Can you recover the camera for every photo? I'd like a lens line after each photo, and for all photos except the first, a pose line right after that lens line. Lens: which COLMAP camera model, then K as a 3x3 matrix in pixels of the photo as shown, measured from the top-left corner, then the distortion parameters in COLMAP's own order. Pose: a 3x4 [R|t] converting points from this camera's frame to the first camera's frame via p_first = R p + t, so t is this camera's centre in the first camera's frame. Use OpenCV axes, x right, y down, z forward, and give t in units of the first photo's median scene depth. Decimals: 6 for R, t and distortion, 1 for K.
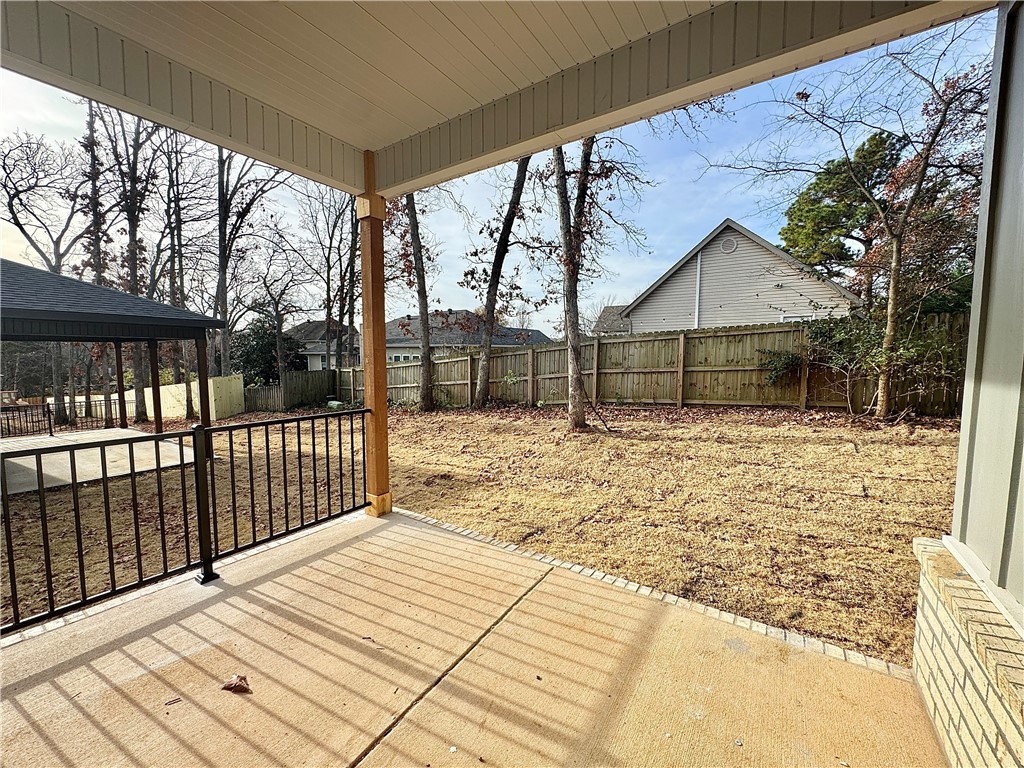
lens RADIAL K [[409.6, 0, 511.2], [0, 409.6, 384.0], [0, 0, 1]] dist [-0.003599, 0.001017]
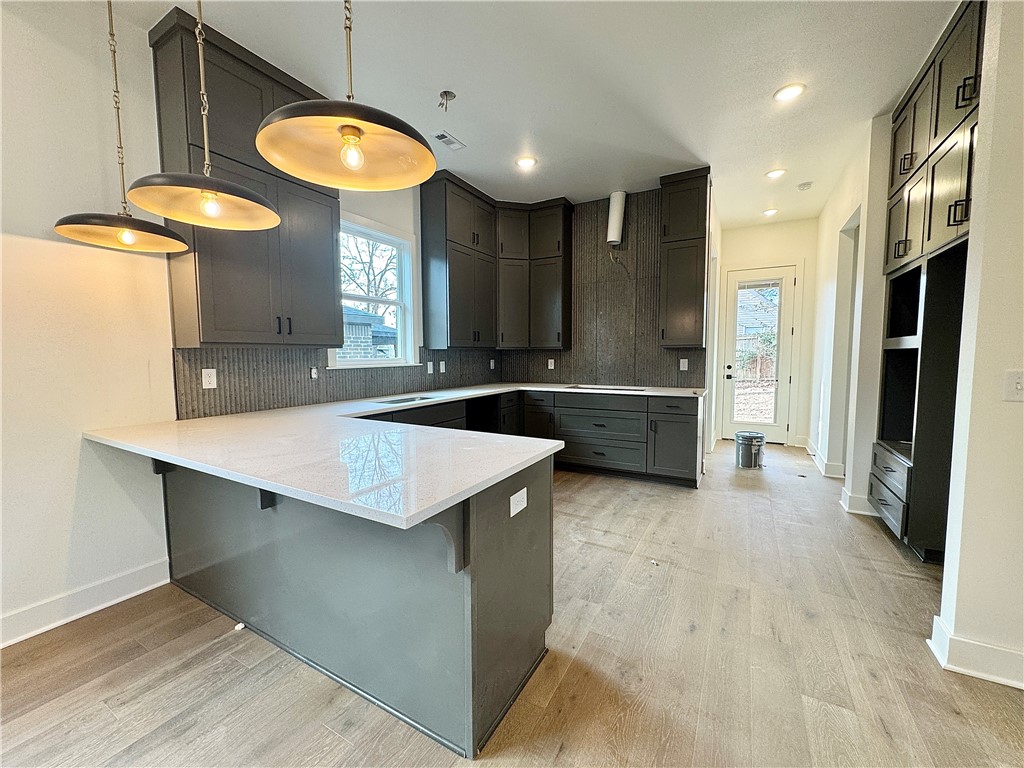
lens RADIAL K [[409.6, 0, 510.6], [0, 409.6, 383.9], [0, 0, 1]] dist [-0.003599, 0.001017]
pose [[0.997198, -0.016068, 0.073062, -0.593887], [0.016252, 0.999866, -0.001932, 0.063288], [-0.073021, 0.003114, 0.997326, -0.842160]]
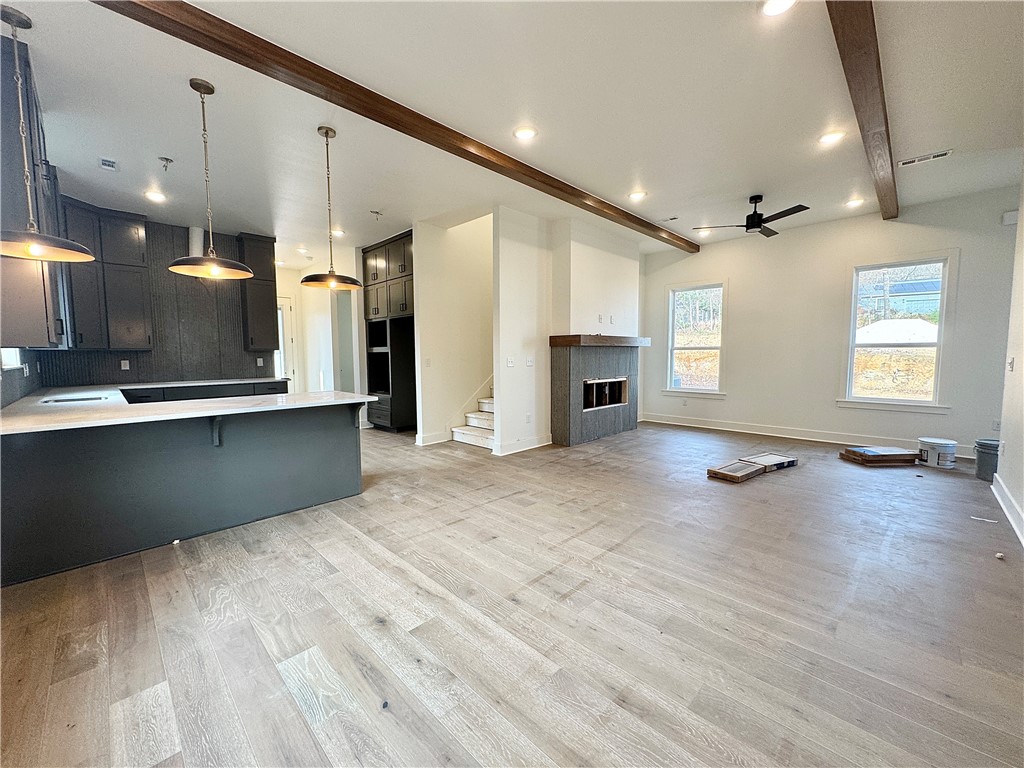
lens RADIAL K [[409.6, 0, 511.7], [0, 409.6, 384.6], [0, 0, 1]] dist [-0.003599, 0.001017]
pose [[0.183926, -0.081578, 0.979549, -4.431863], [0.081939, 0.994354, 0.067426, 0.128691], [-0.979519, 0.067862, 0.189572, -1.770586]]
